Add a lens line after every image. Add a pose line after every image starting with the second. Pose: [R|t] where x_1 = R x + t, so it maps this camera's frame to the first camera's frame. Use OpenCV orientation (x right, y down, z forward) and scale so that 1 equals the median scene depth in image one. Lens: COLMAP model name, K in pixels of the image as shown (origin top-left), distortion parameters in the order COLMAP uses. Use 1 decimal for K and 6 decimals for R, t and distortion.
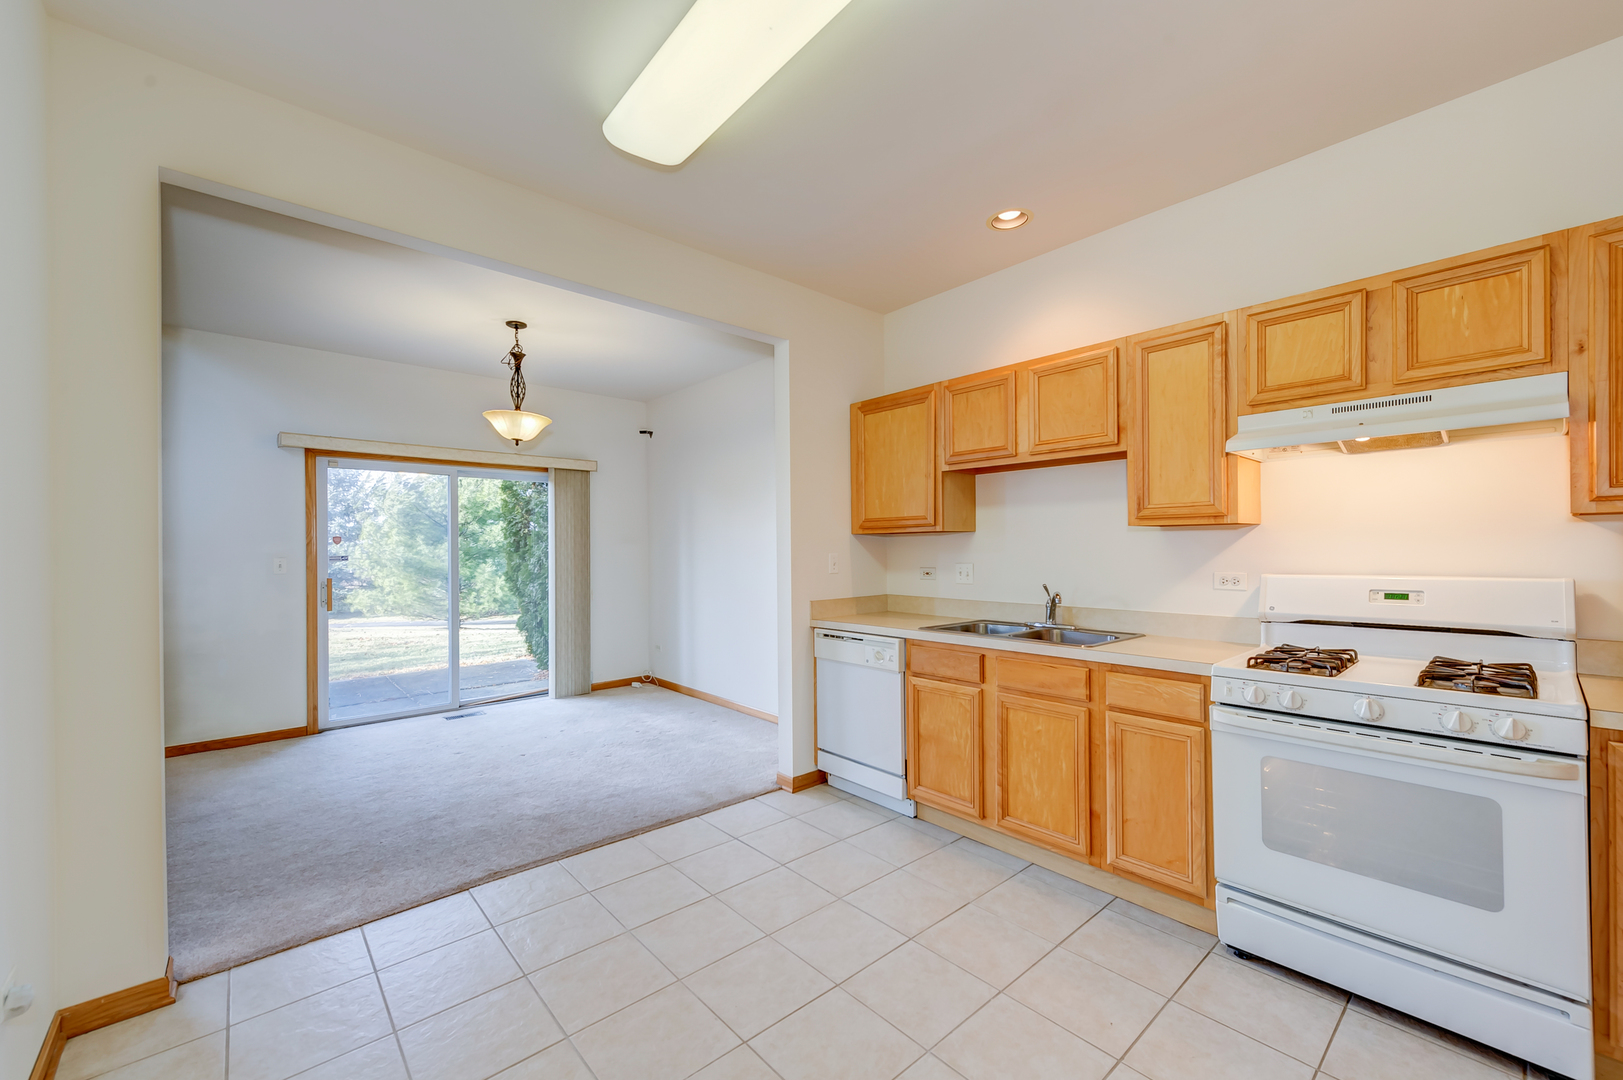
lens RADIAL K [[639.9, 0, 817.7], [0, 639.9, 550.6], [0, 0, 1]] dist [0.008472, -0.002236]
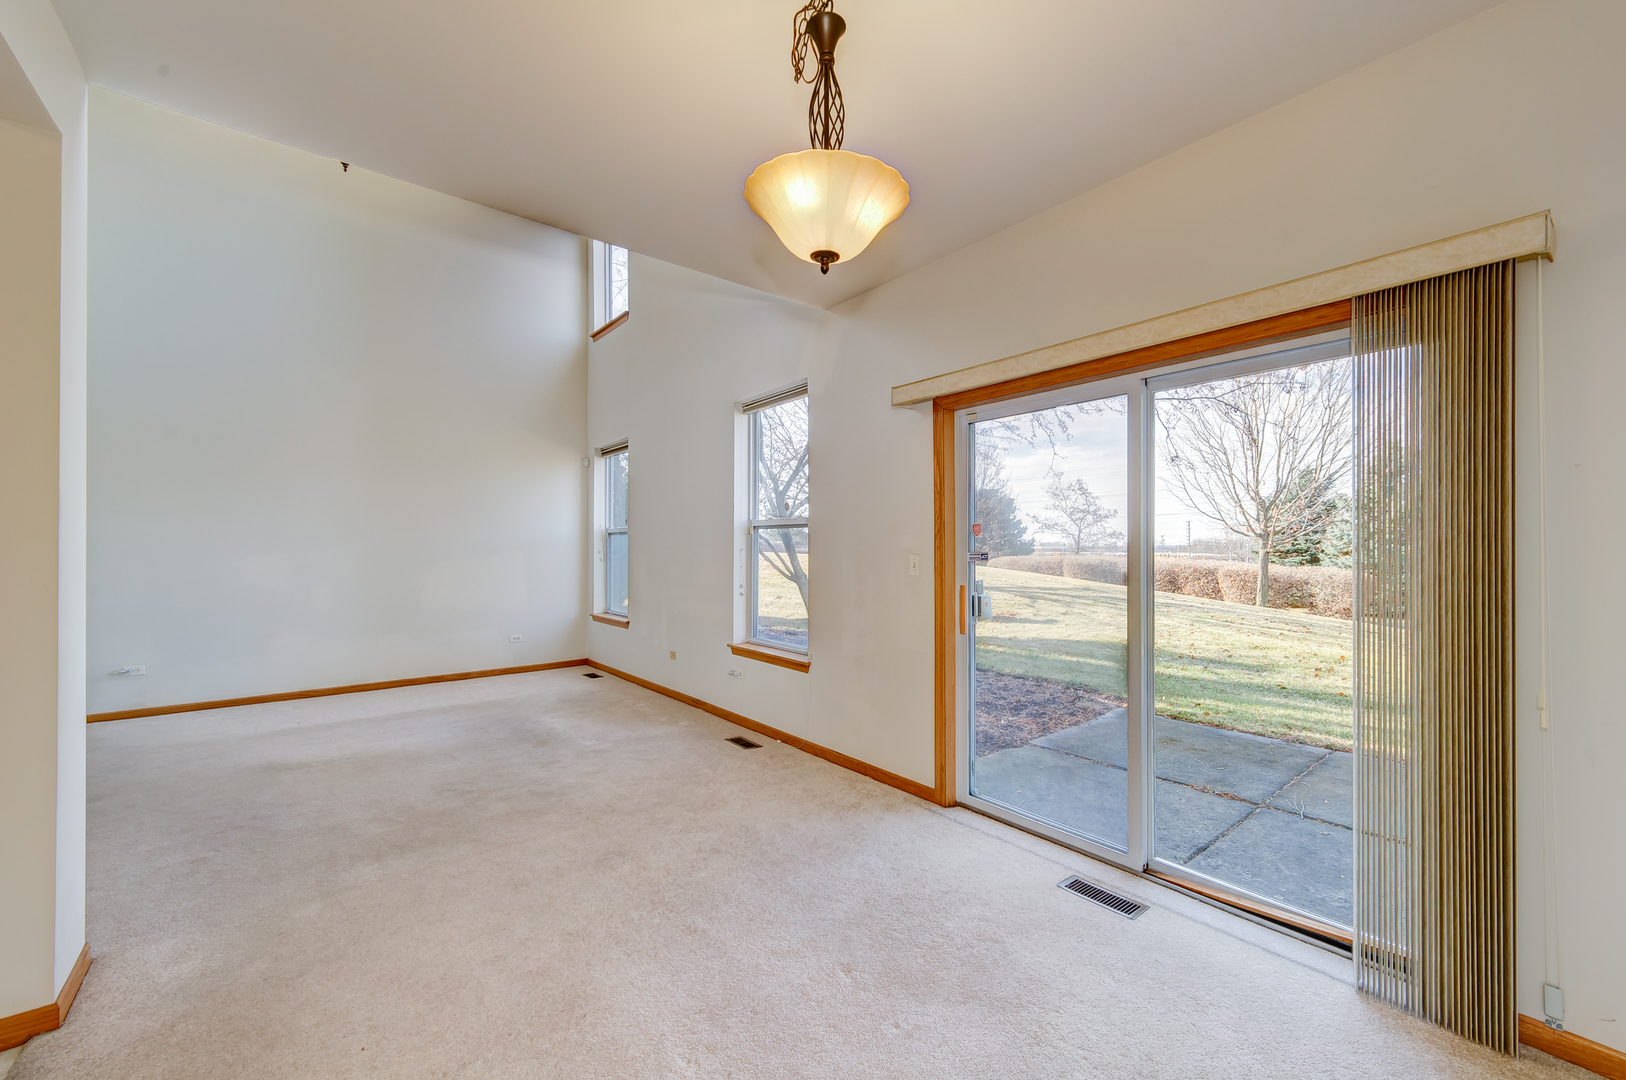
lens RADIAL K [[641.0, 0, 834.8], [0, 641.0, 545.6], [0, 0, 1]] dist [0.008472, -0.002236]
pose [[-0.045079, 0.003536, -0.998977, -0.097135], [0.002258, 0.999992, 0.003438, -0.002885], [0.998981, -0.002101, -0.045087, 1.161630]]
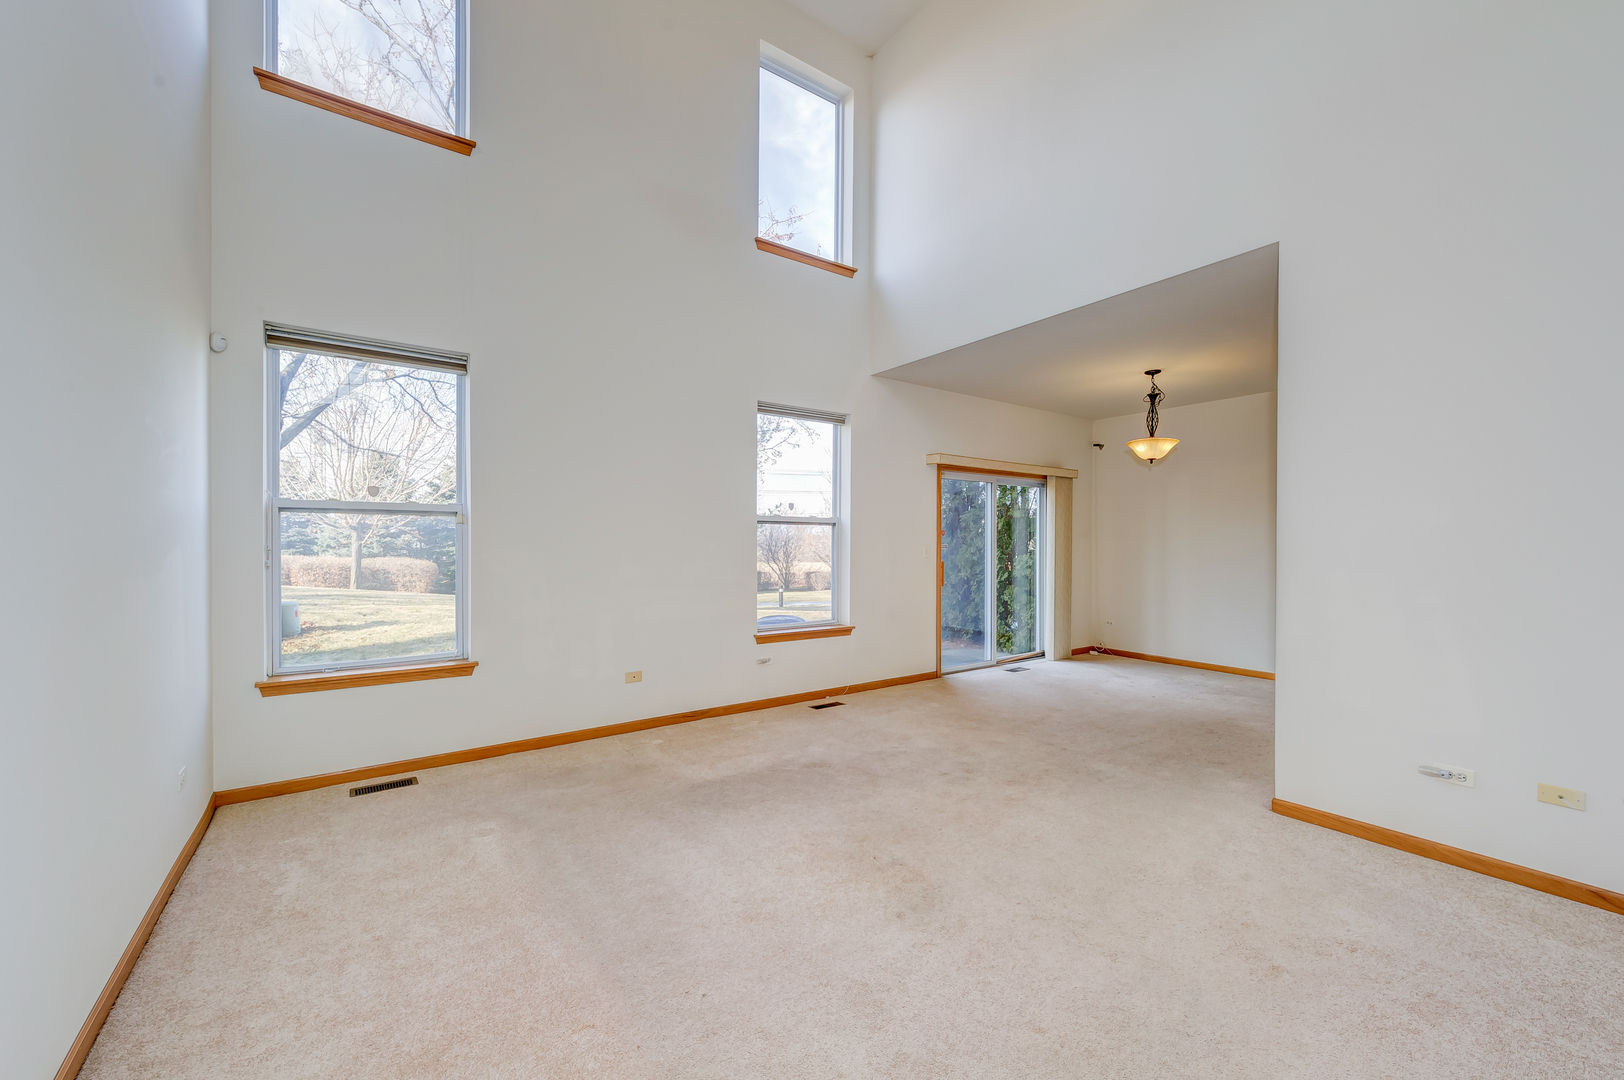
lens RADIAL K [[640.3, 0, 806.3], [0, 640.3, 548.3], [0, 0, 1]] dist [0.008472, -0.002236]
pose [[0.993024, 0.012979, -0.117197, -1.157706], [-0.011650, 0.999860, 0.012020, 0.003834], [0.117336, -0.010571, 0.993036, -0.457443]]
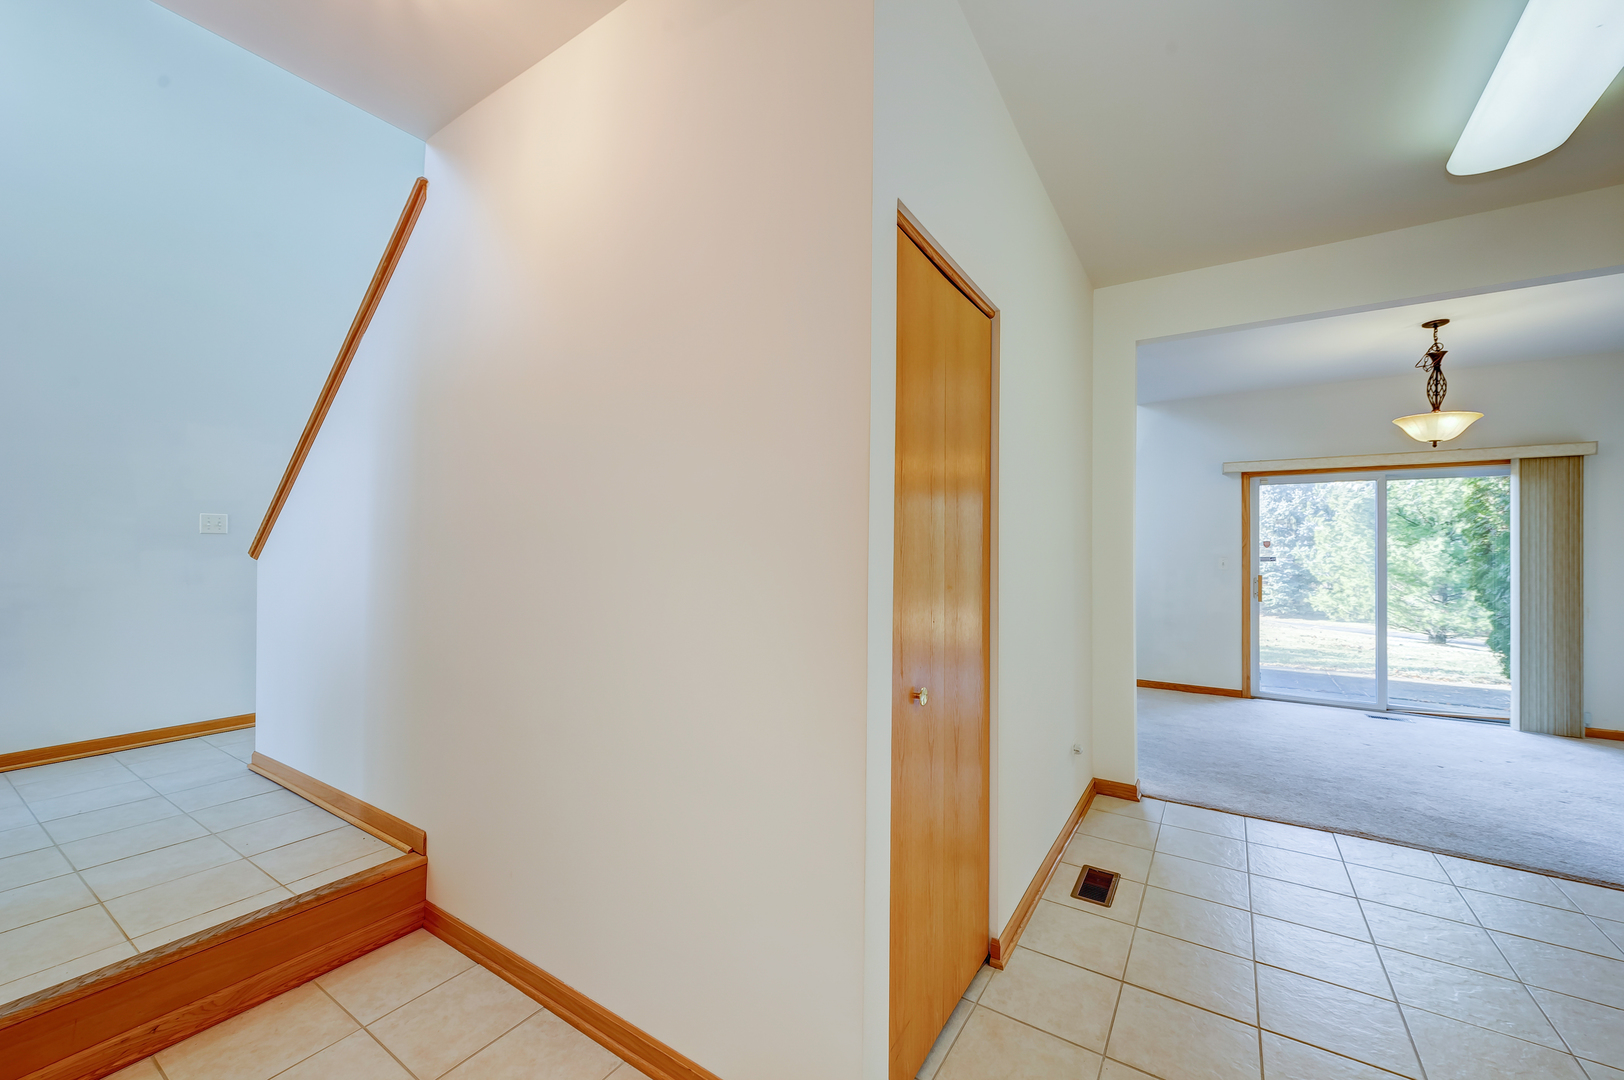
lens RADIAL K [[640.3, 0, 811.8], [0, 640.3, 544.6], [0, 0, 1]] dist [0.008472, -0.002236]
pose [[0.262778, -0.001288, -0.964856, 0.257811], [-0.009400, 0.999948, -0.003895, -0.003306], [0.964811, 0.010094, 0.262752, -0.193208]]
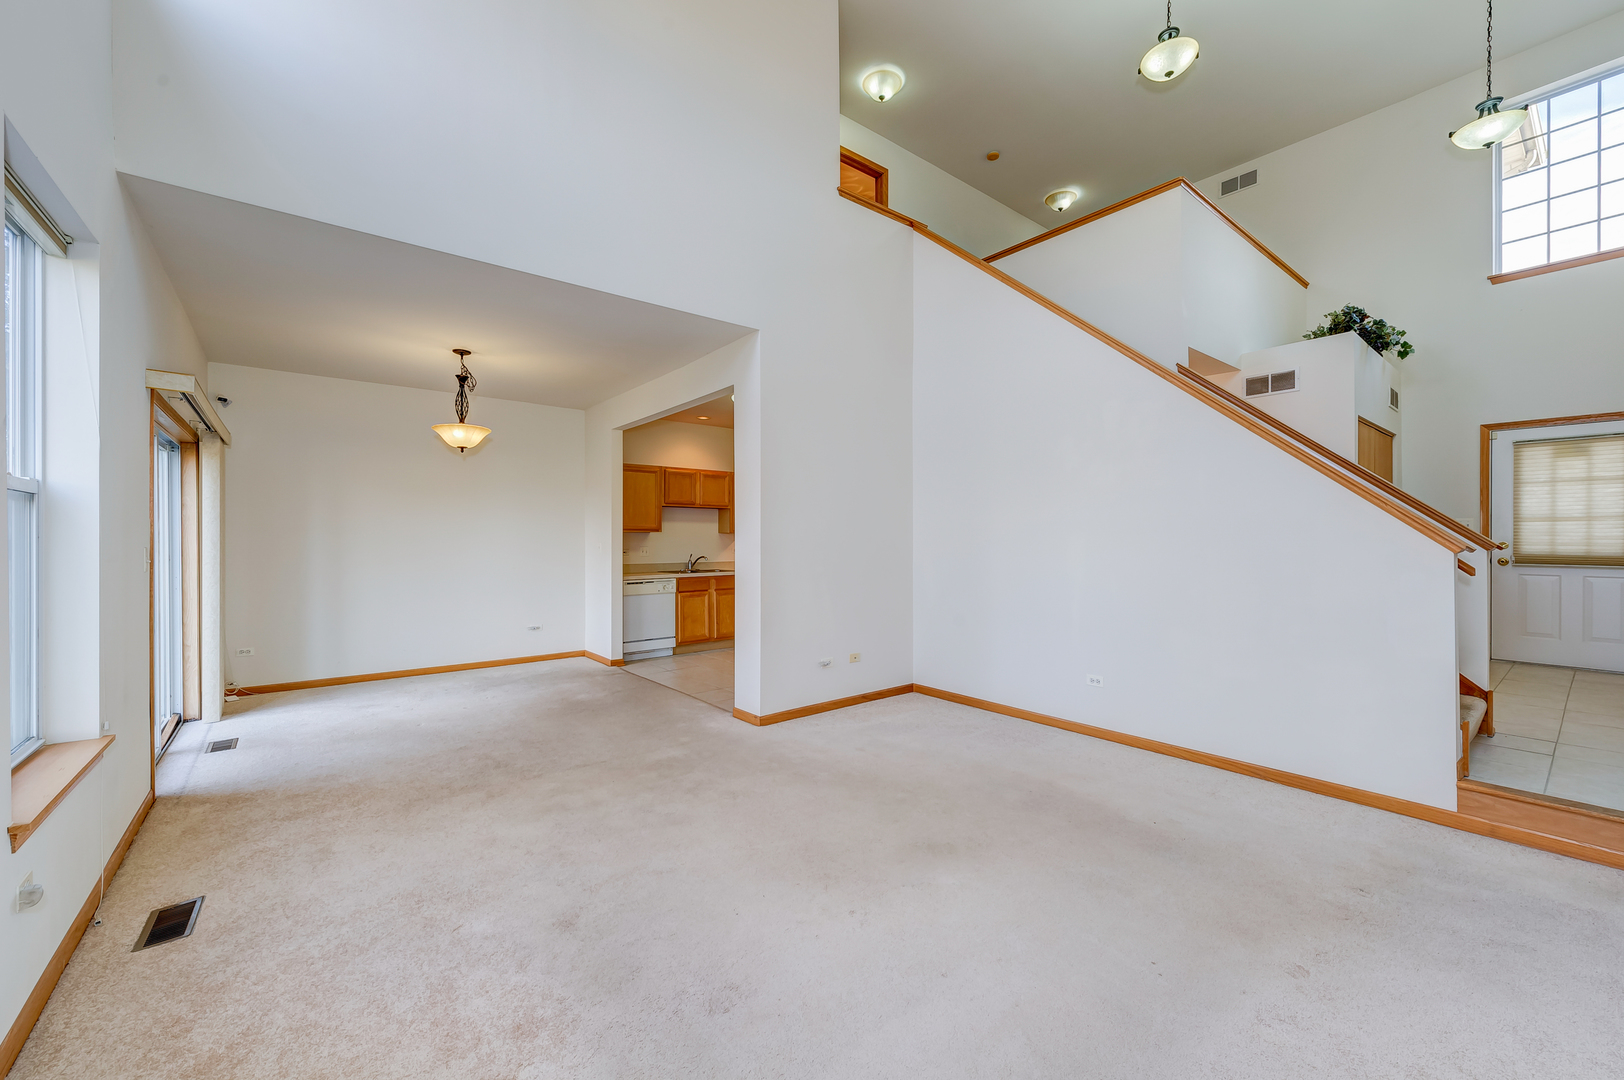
lens RADIAL K [[640.3, 0, 825.3], [0, 640.3, 539.5], [0, 0, 1]] dist [0.008472, -0.002236]
pose [[0.039097, 0.005217, 0.999222, -1.868619], [0.001390, 0.999985, -0.005276, 0.007840], [-0.999234, 0.001595, 0.039089, 0.308788]]
